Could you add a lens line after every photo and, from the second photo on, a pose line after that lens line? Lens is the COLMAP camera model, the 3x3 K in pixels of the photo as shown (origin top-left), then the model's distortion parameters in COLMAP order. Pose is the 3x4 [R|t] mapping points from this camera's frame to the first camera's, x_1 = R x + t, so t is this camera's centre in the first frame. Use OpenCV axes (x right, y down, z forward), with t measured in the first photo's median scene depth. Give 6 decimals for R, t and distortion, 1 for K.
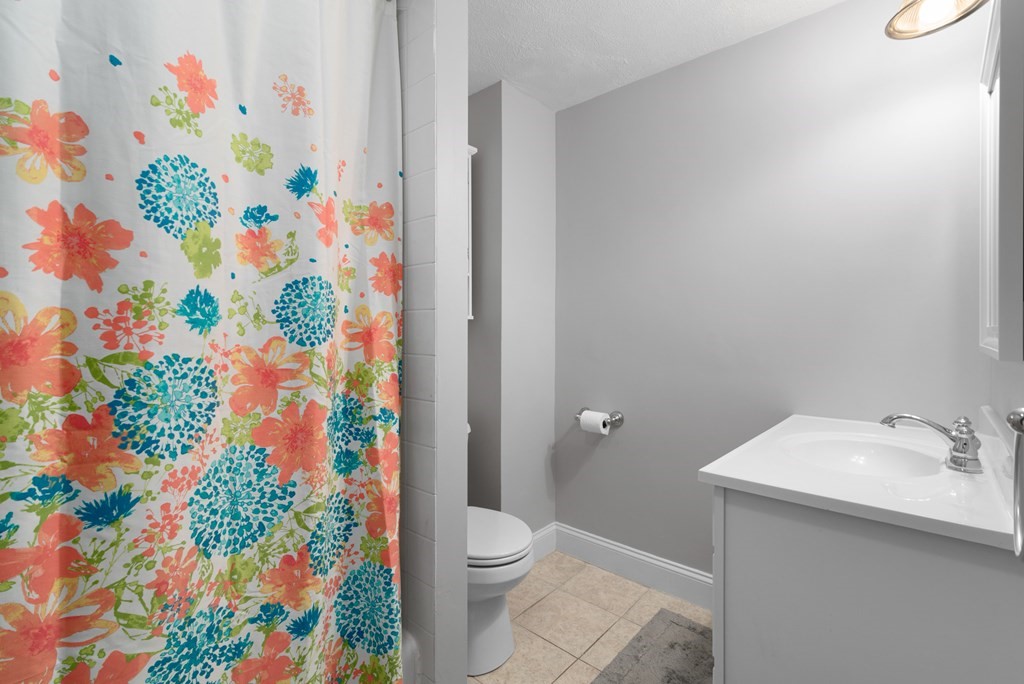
lens RADIAL K [[462.0, 0, 512.0], [0, 462.0, 342.0], [0, 0, 1]] dist [0.017408, -0.000007]
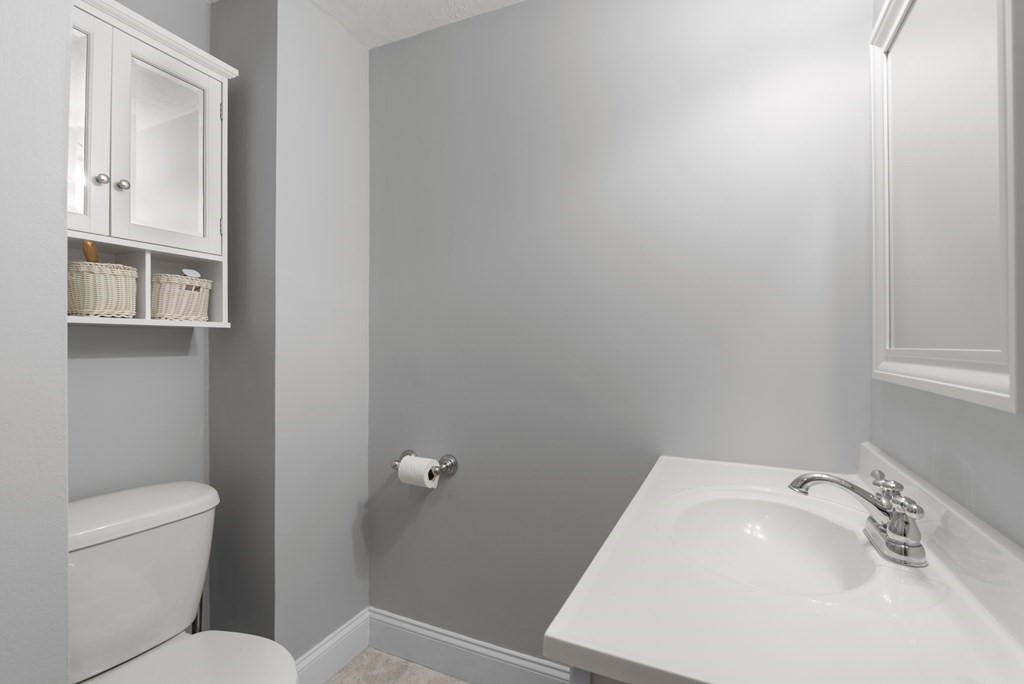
lens RADIAL K [[483.7, 0, 512.8], [0, 483.7, 331.8], [0, 0, 1]] dist [-0.000365, -0.000238]
pose [[0.955700, 0.015488, 0.293936, 0.093765], [-0.002305, 0.998978, -0.045146, -0.012819], [-0.294334, 0.042469, 0.954758, 0.220398]]
